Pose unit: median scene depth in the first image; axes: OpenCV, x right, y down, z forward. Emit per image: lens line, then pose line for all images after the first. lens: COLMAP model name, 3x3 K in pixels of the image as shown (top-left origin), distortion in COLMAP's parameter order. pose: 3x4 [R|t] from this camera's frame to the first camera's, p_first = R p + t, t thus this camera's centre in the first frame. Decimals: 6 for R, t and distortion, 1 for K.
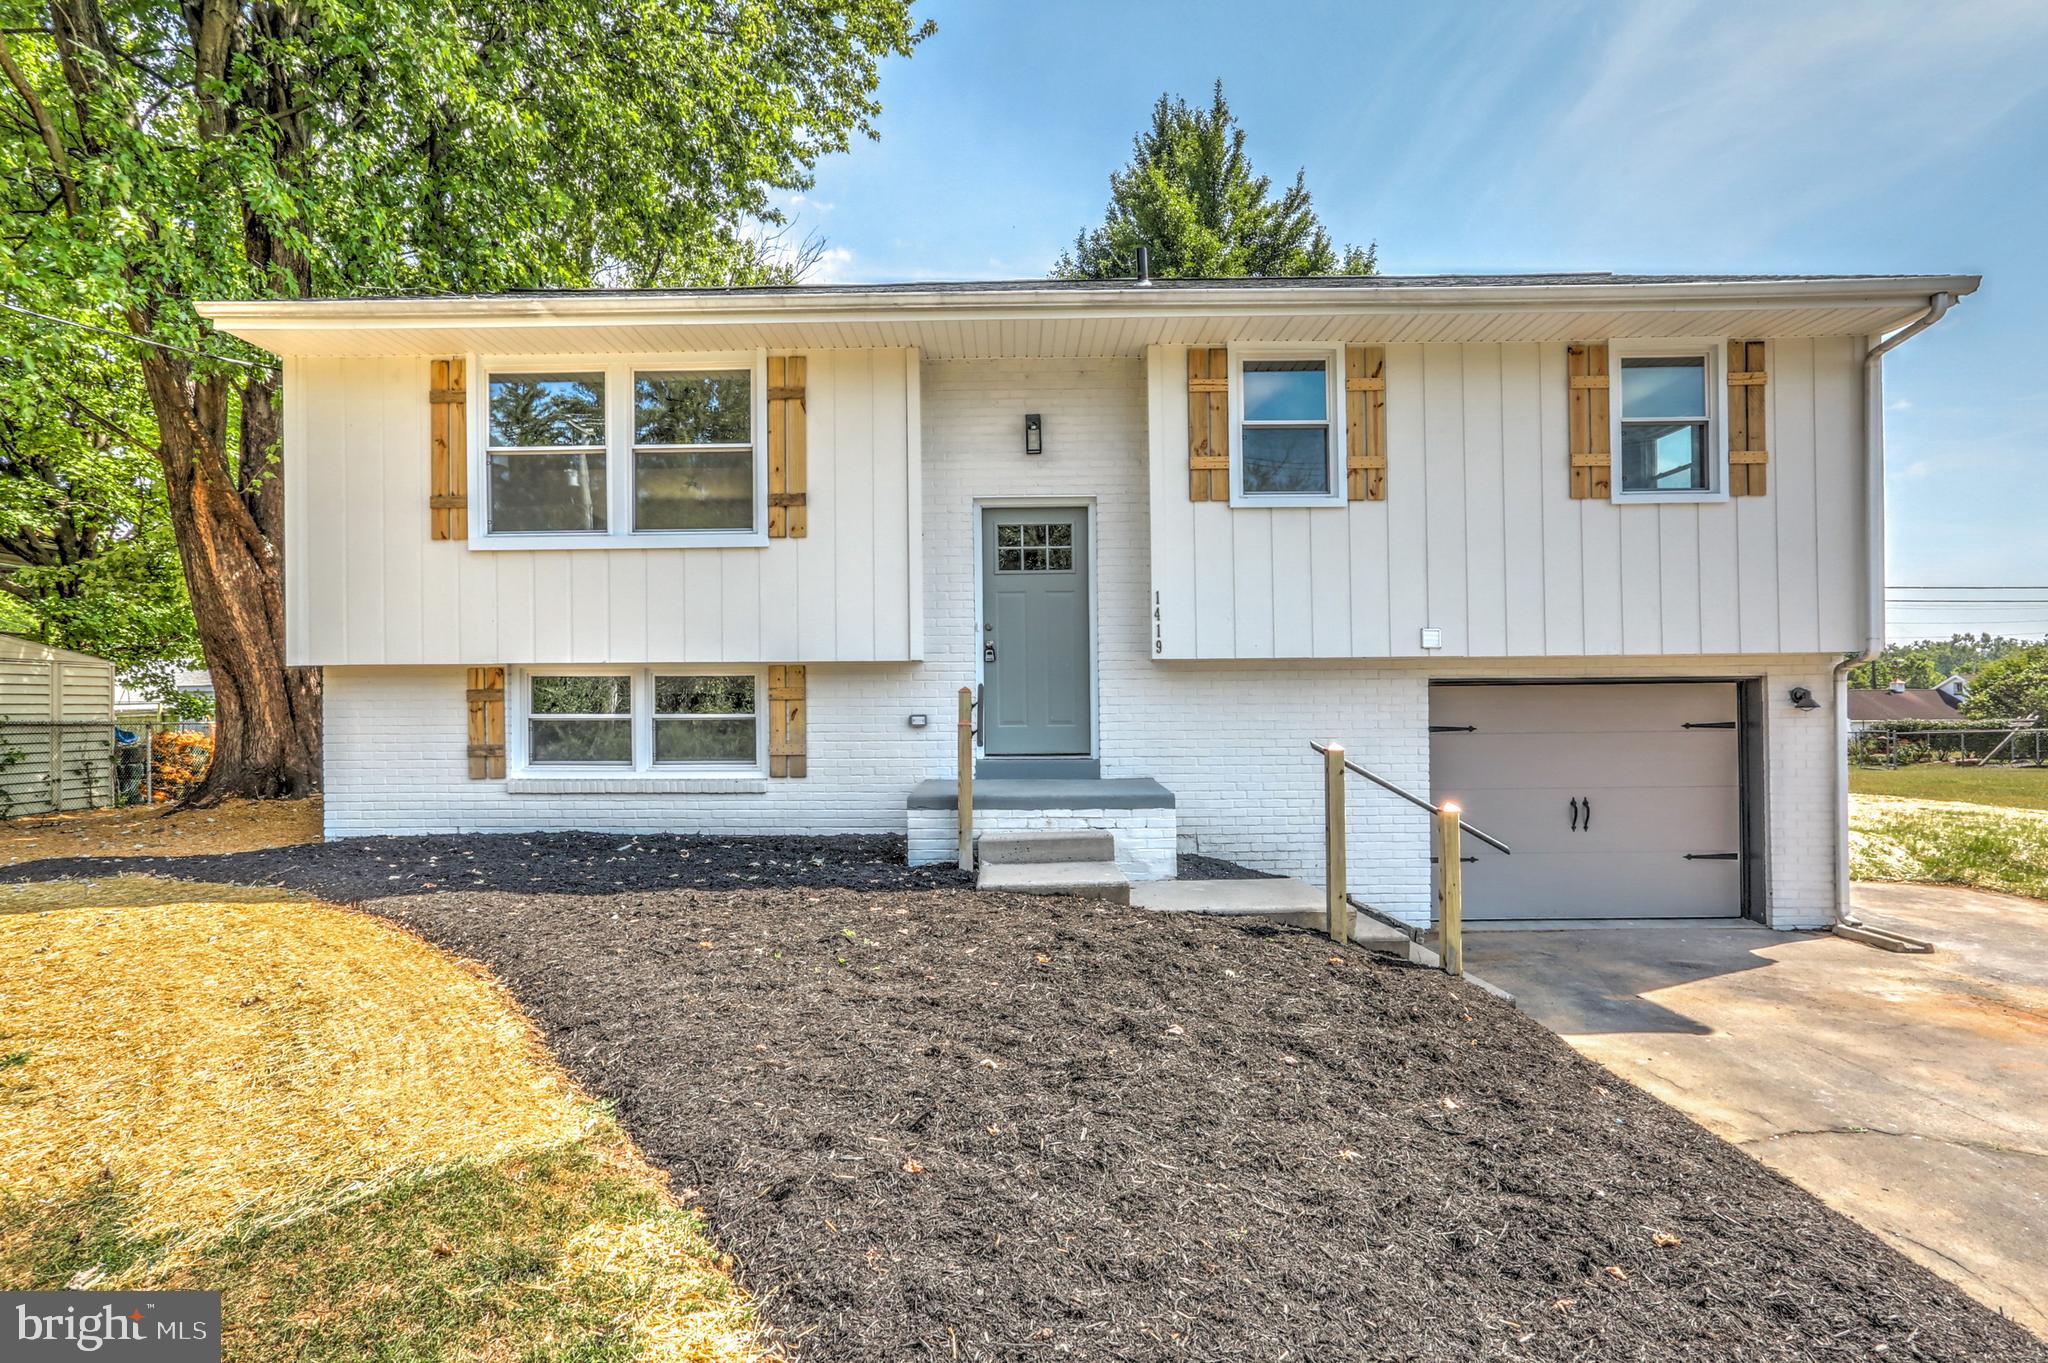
lens RADIAL K [[568.7, 0, 1022.0], [0, 568.7, 748.2], [0, 0, 1]] dist [0.002267, 0.000122]
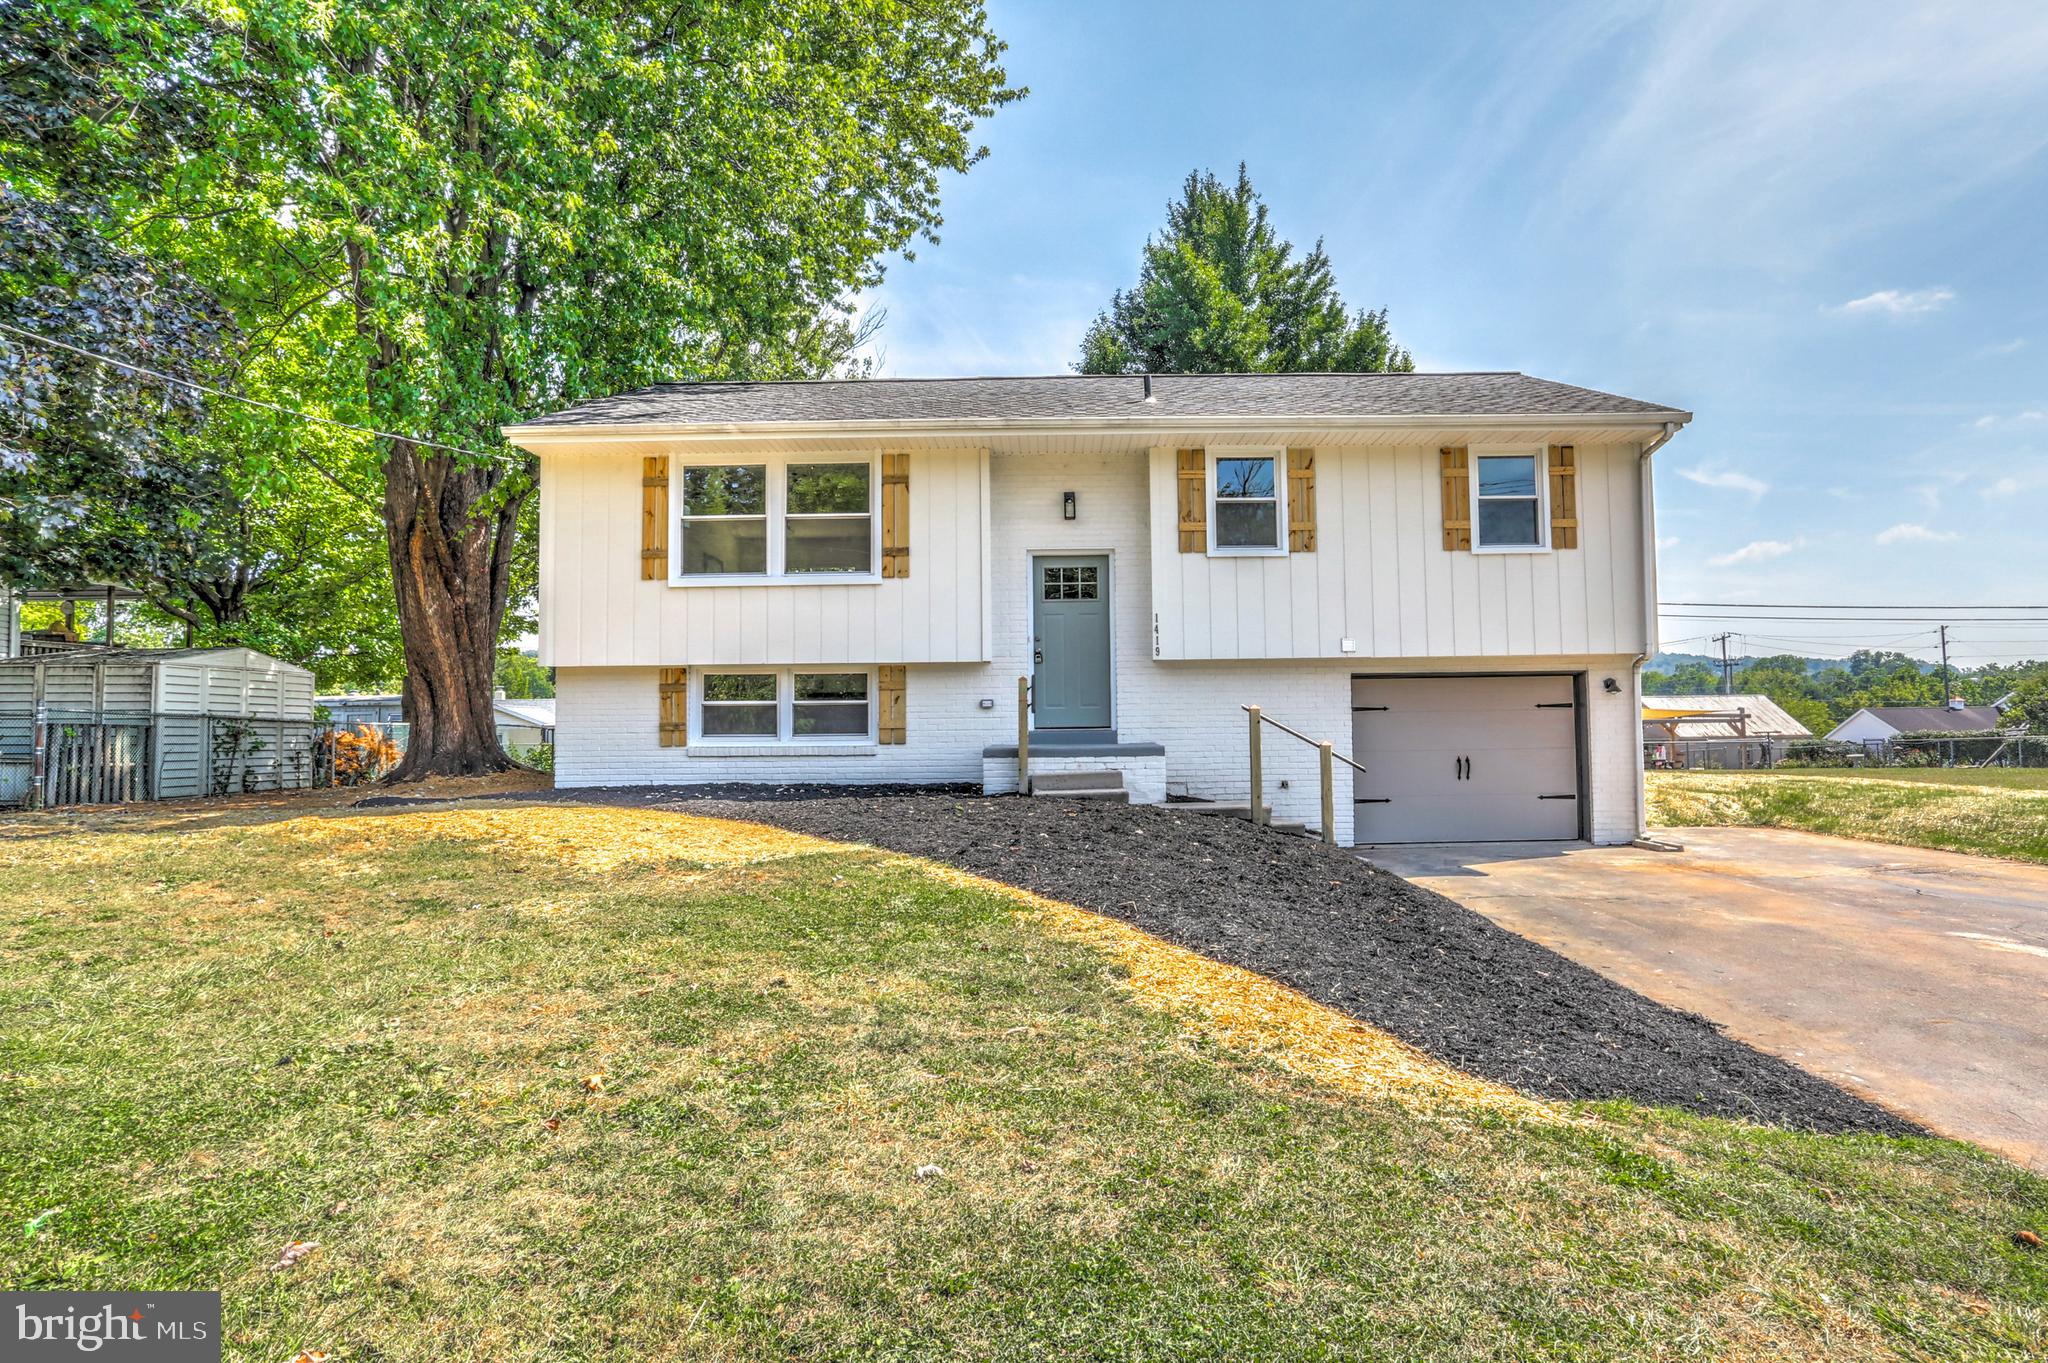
lens RADIAL K [[1165.4, 0, 1024.0], [0, 1165.4, 681.5], [0, 0, 1]] dist [0.000152, 0.000060]
pose [[0.999341, -0.000831, -0.036293, 0.011510], [-0.006701, 0.978332, -0.206935, 0.474843], [0.035679, 0.207042, 0.977681, -1.748286]]
